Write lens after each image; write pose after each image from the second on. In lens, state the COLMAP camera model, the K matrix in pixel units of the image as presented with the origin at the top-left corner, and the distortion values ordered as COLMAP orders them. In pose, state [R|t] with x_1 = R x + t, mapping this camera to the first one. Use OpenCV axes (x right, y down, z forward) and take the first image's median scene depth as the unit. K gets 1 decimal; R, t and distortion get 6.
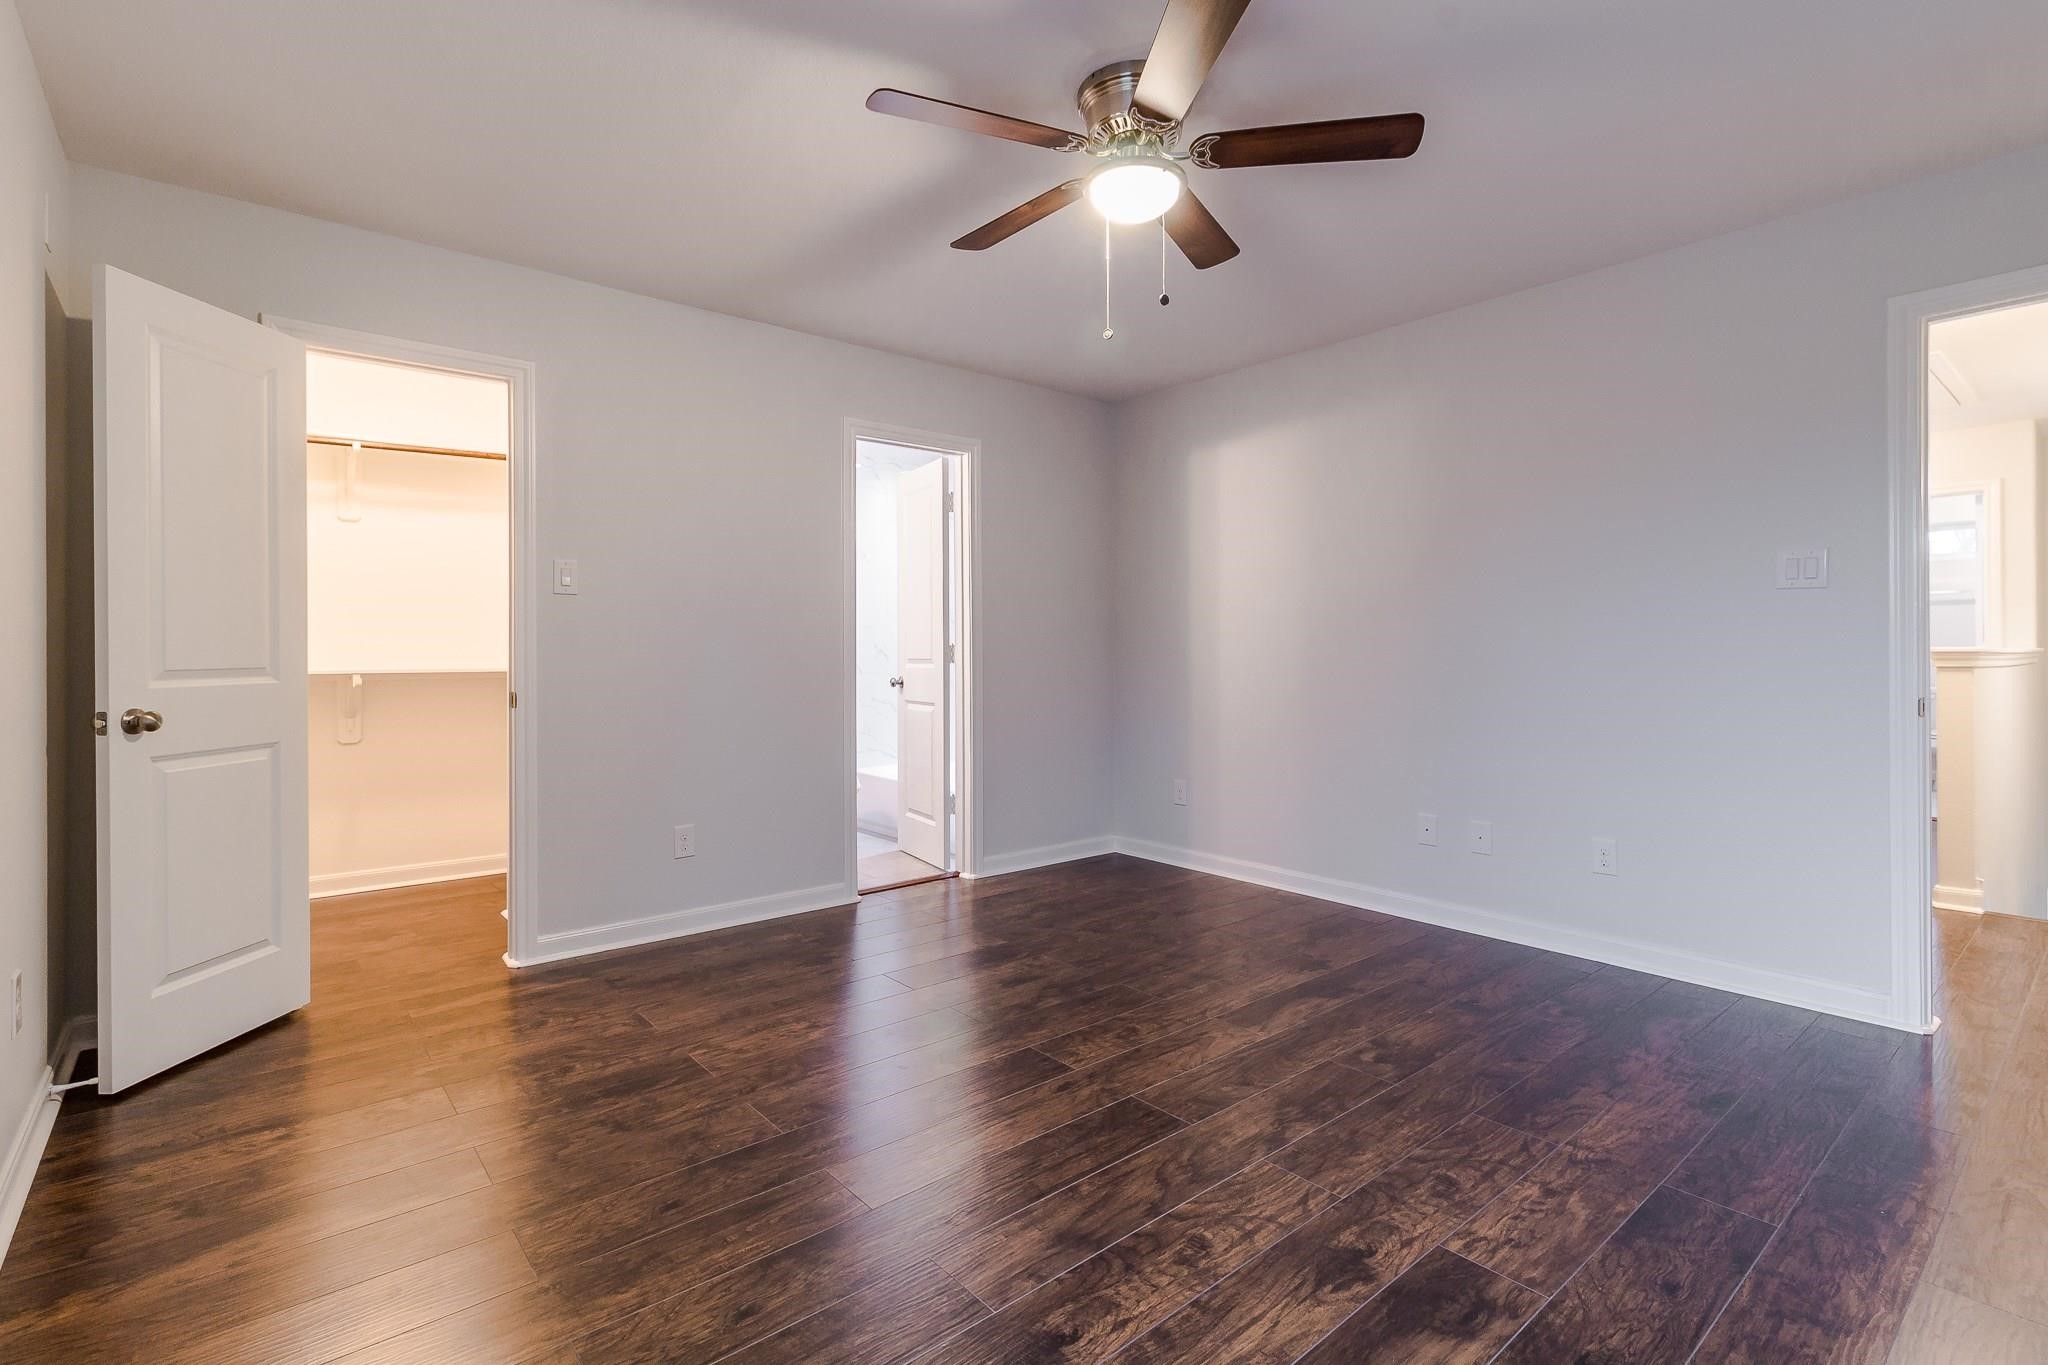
lens RADIAL K [[949.5, 0, 1035.1], [0, 949.5, 666.2], [0, 0, 1]] dist [0.007561, -0.000029]
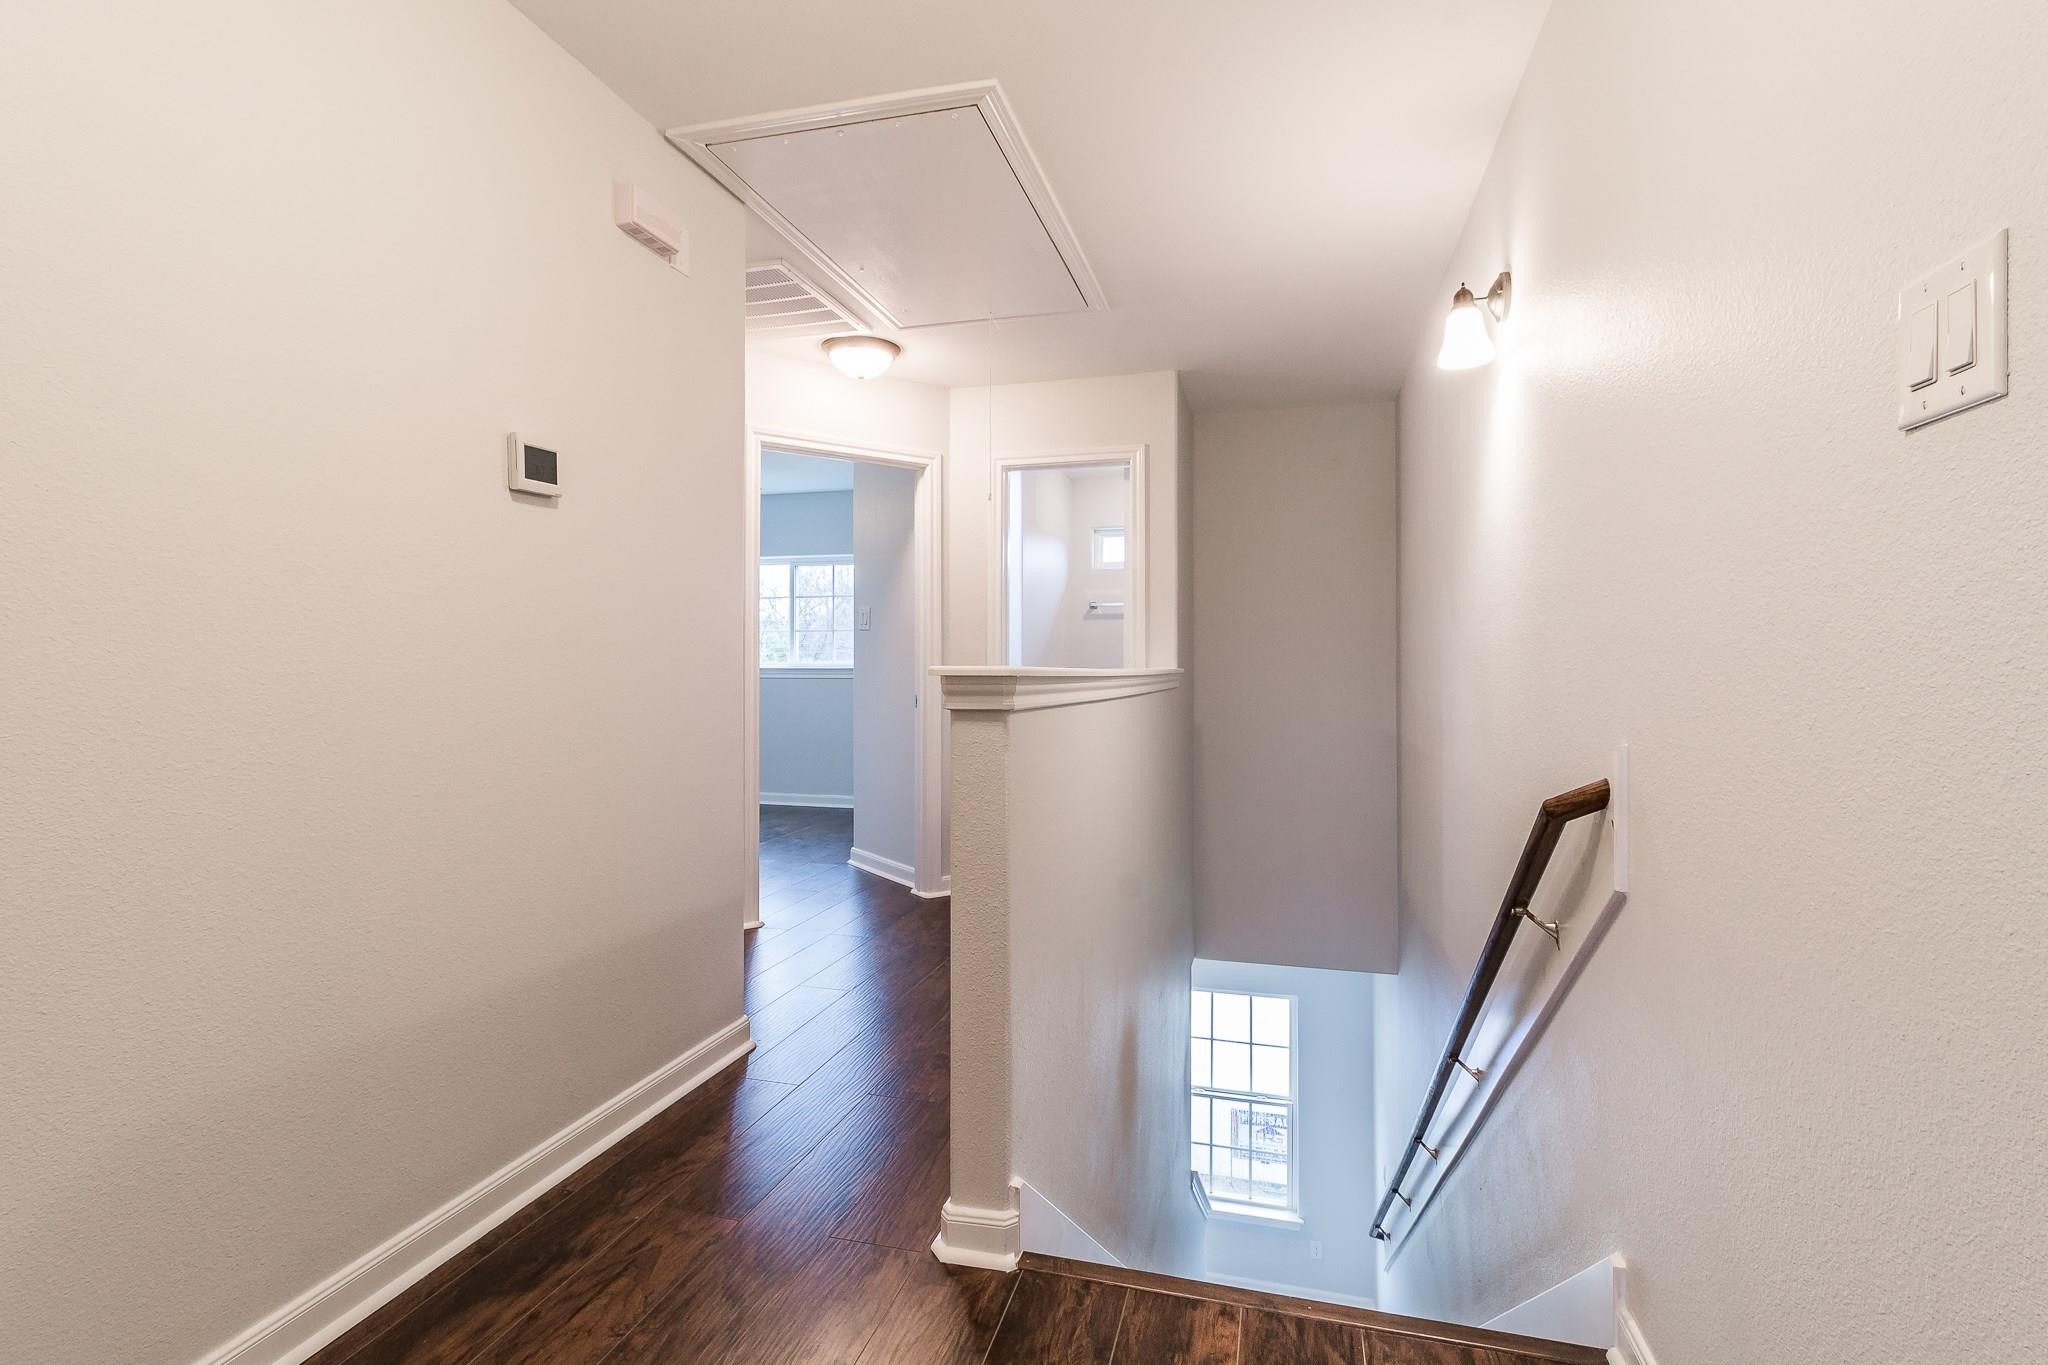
lens RADIAL K [[949.5, 0, 1025.0], [0, 949.5, 675.3], [0, 0, 1]] dist [0.007561, -0.000029]
pose [[0.829816, 0.004787, 0.558017, 0.150430], [-0.001199, 0.999976, -0.006796, -0.002638], [-0.558036, 0.004970, 0.829802, 0.126962]]
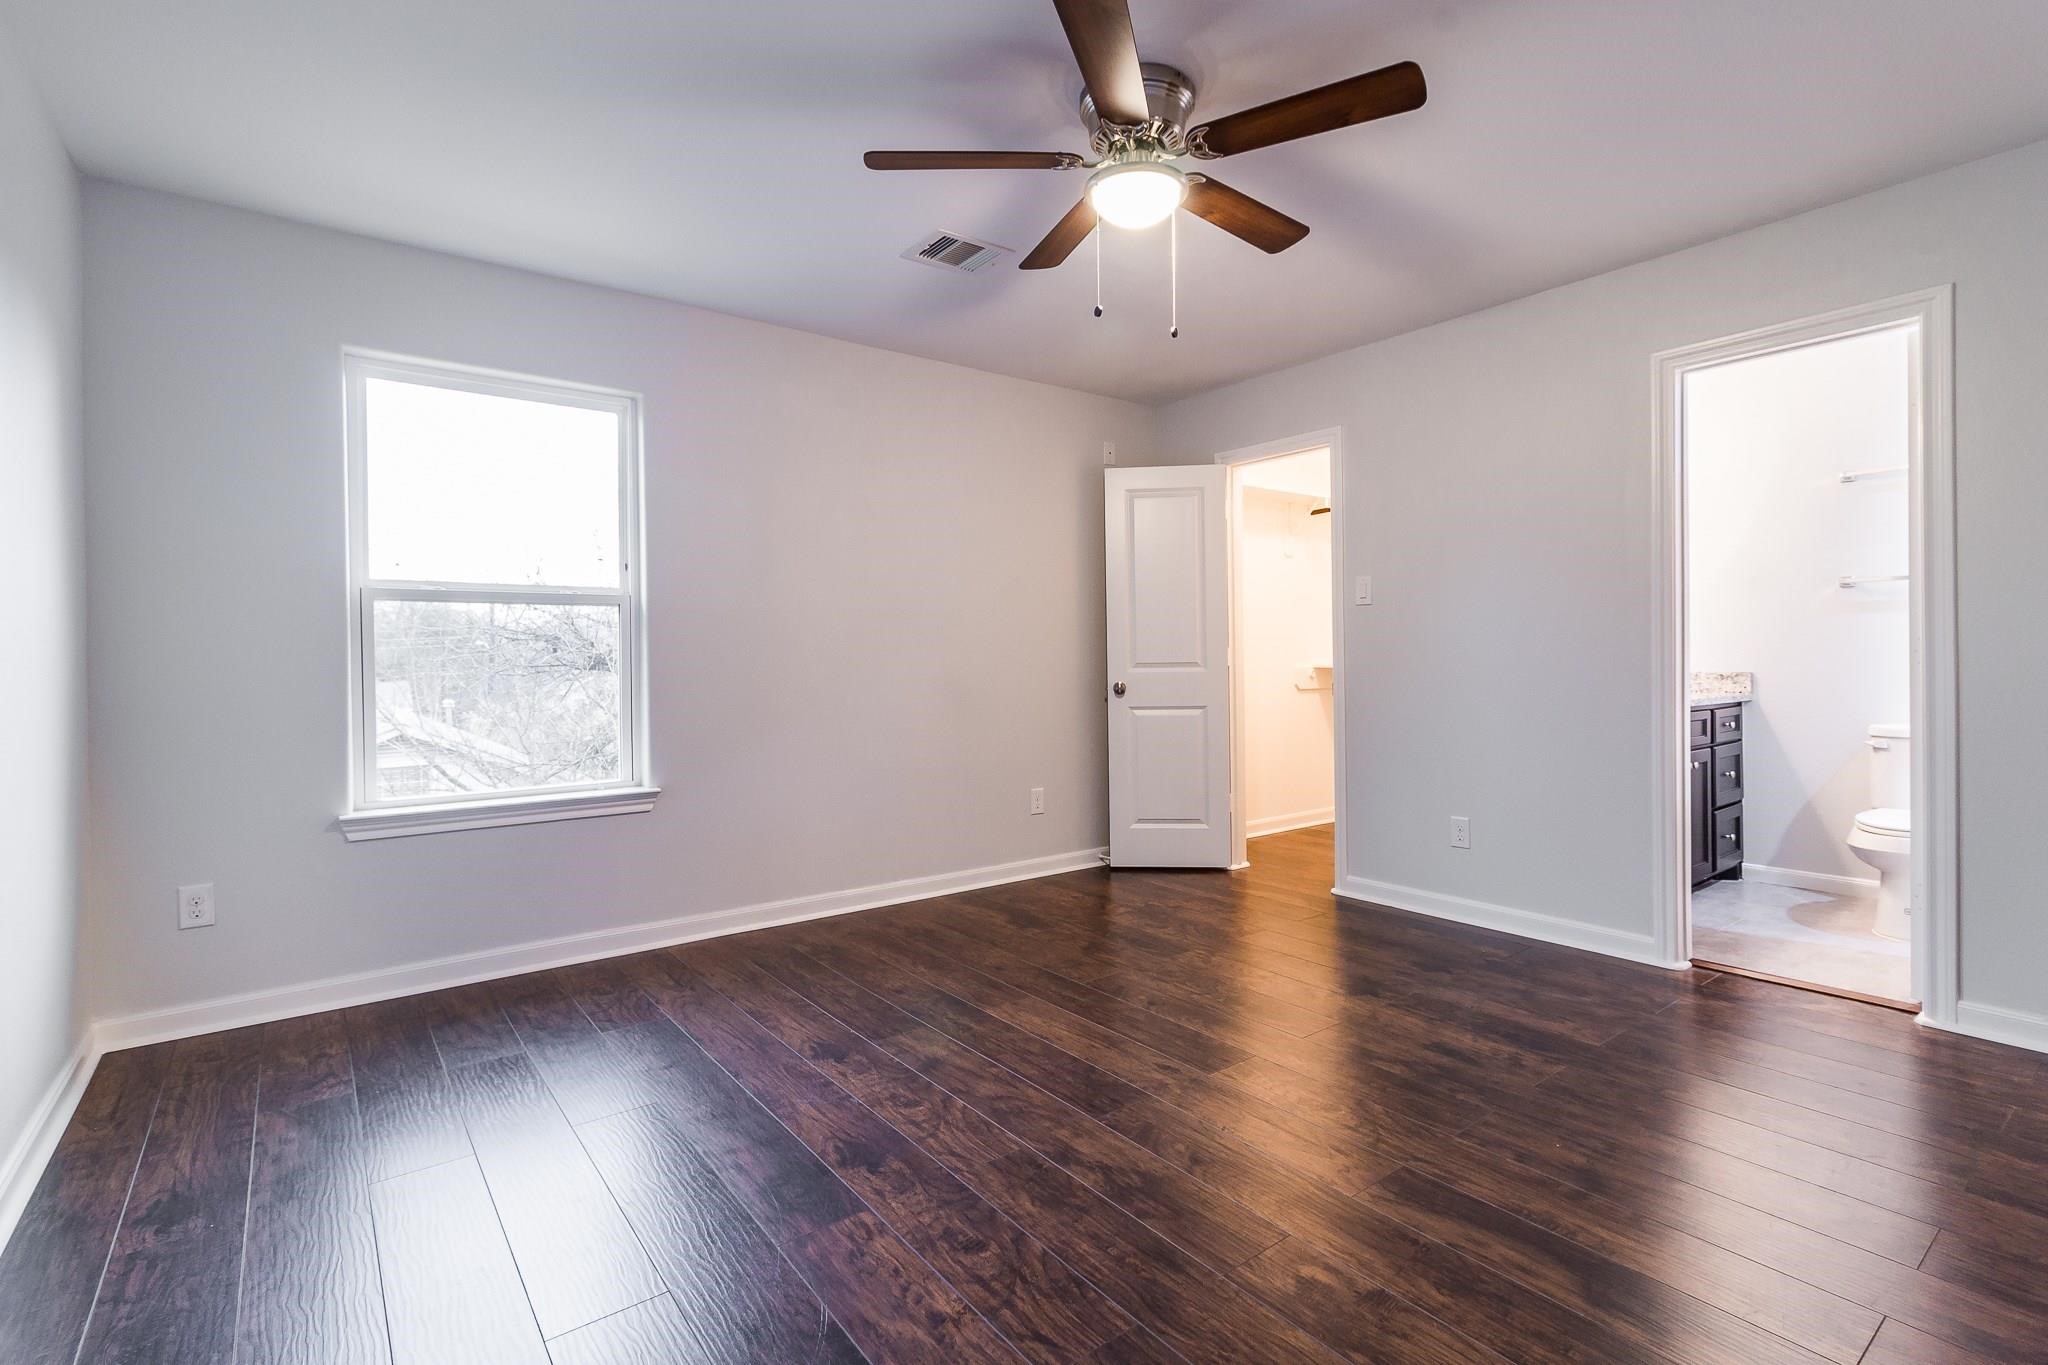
lens RADIAL K [[949.5, 0, 1031.6], [0, 949.5, 669.0], [0, 0, 1]] dist [0.007561, -0.000029]
pose [[-0.046898, 0.013893, -0.998803, 1.147685], [-0.004776, 0.999889, 0.014132, -0.011738], [0.998888, 0.005433, -0.046827, 0.955674]]
